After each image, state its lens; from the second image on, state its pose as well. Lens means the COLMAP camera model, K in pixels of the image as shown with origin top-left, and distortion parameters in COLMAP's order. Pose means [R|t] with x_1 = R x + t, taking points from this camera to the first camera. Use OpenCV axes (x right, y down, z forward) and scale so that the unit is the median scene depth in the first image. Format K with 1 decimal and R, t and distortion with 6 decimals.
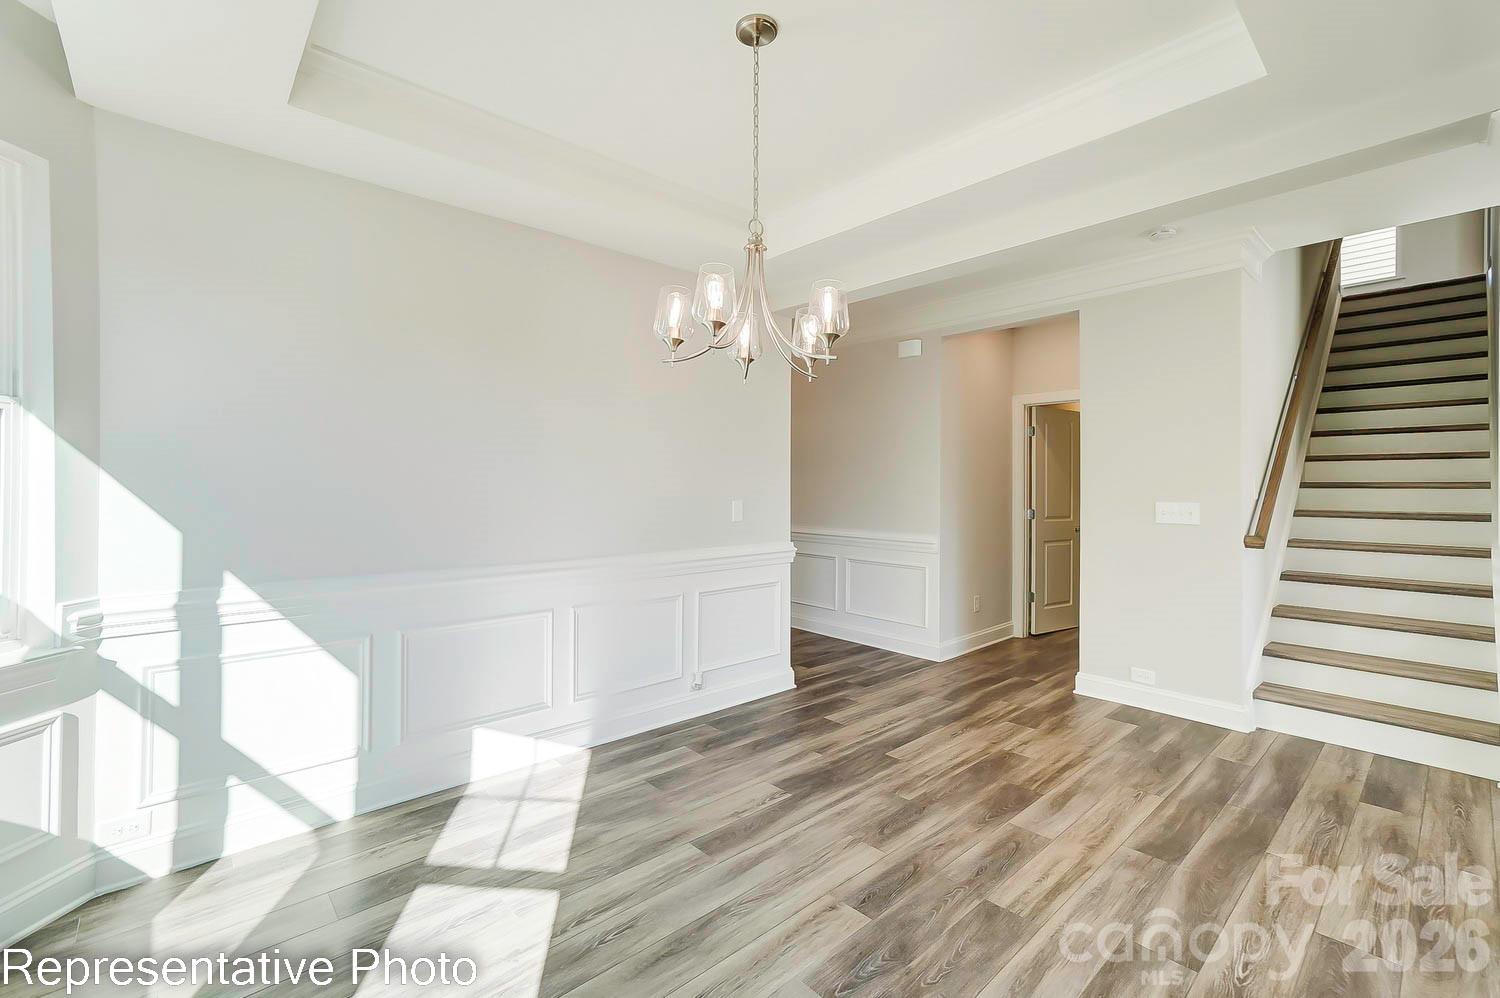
lens RADIAL K [[649.9, 0, 739.2], [0, 649.9, 500.0], [0, 0, 1]] dist [-0.002486, 0.000411]
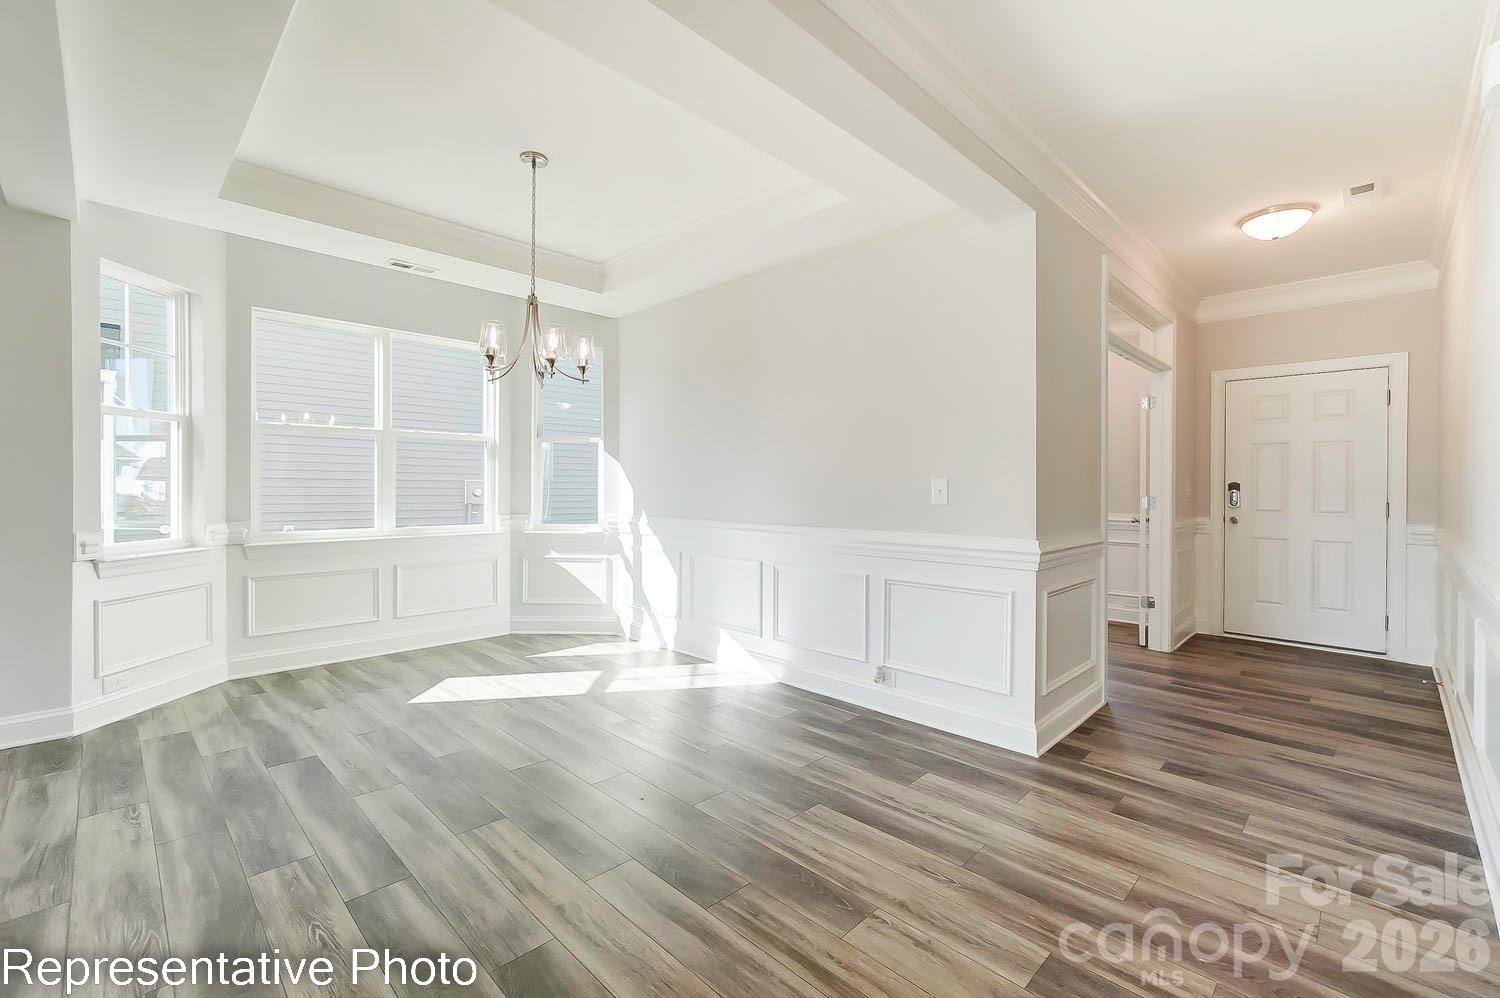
lens RADIAL K [[649.9, 0, 739.2], [0, 649.9, 500.0], [0, 0, 1]] dist [-0.002486, 0.000411]
pose [[0.045541, 0.017480, -0.998810, 1.058383], [-0.025103, 0.999551, 0.016348, 0.027727], [0.998647, 0.024329, 0.045960, 0.939271]]
